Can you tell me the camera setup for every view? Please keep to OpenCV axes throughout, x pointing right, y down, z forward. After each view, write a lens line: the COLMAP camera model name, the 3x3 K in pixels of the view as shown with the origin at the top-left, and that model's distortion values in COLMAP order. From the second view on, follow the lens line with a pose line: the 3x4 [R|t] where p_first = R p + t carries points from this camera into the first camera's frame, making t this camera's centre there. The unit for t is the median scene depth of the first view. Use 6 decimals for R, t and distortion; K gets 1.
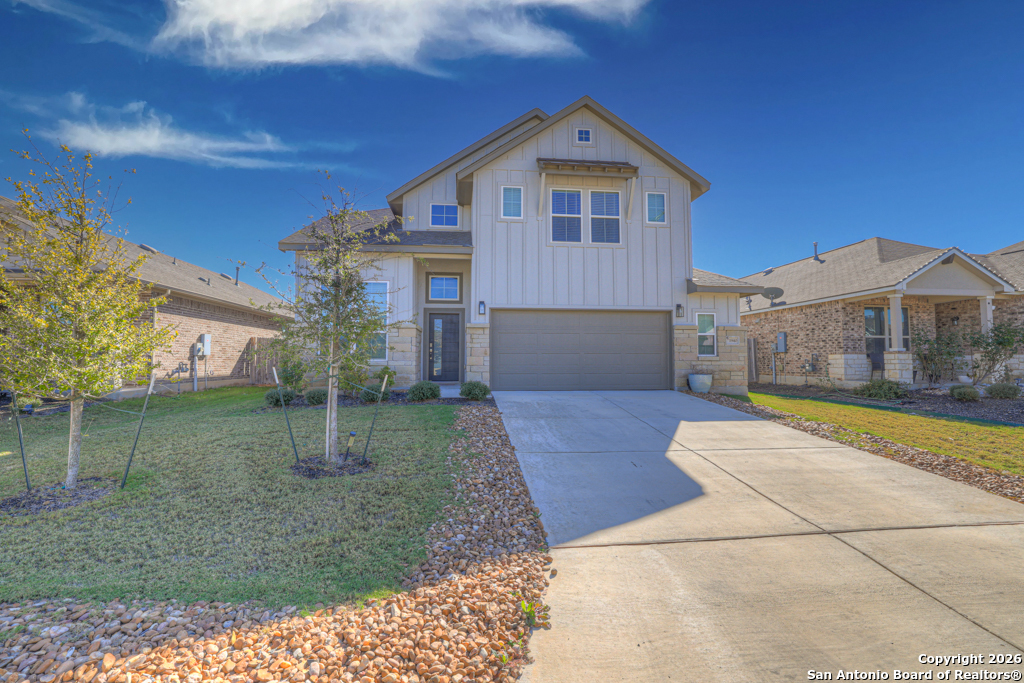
lens RADIAL K [[436.0, 0, 496.1], [0, 436.0, 342.4], [0, 0, 1]] dist [-0.009717, 0.001636]
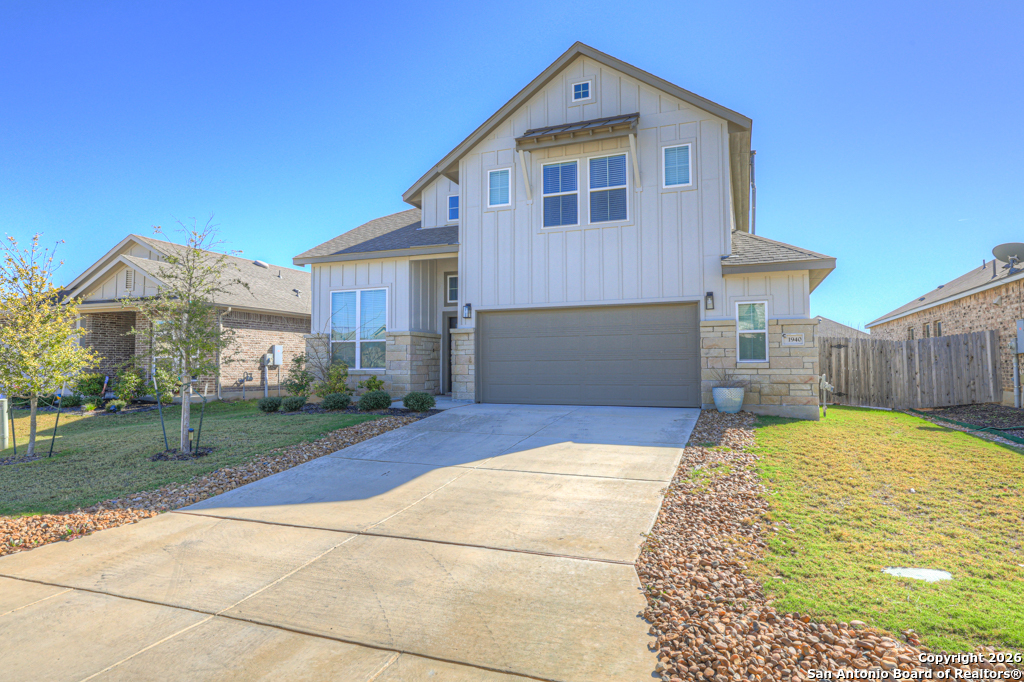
lens RADIAL K [[574.7, 0, 494.1], [0, 574.7, 347.9], [0, 0, 1]] dist [0.017794, 0.007985]
pose [[0.889869, -0.018741, -0.455831, 0.542430], [0.022829, 0.999733, 0.003465, -0.005088], [0.455644, -0.013489, 0.890060, -0.036043]]
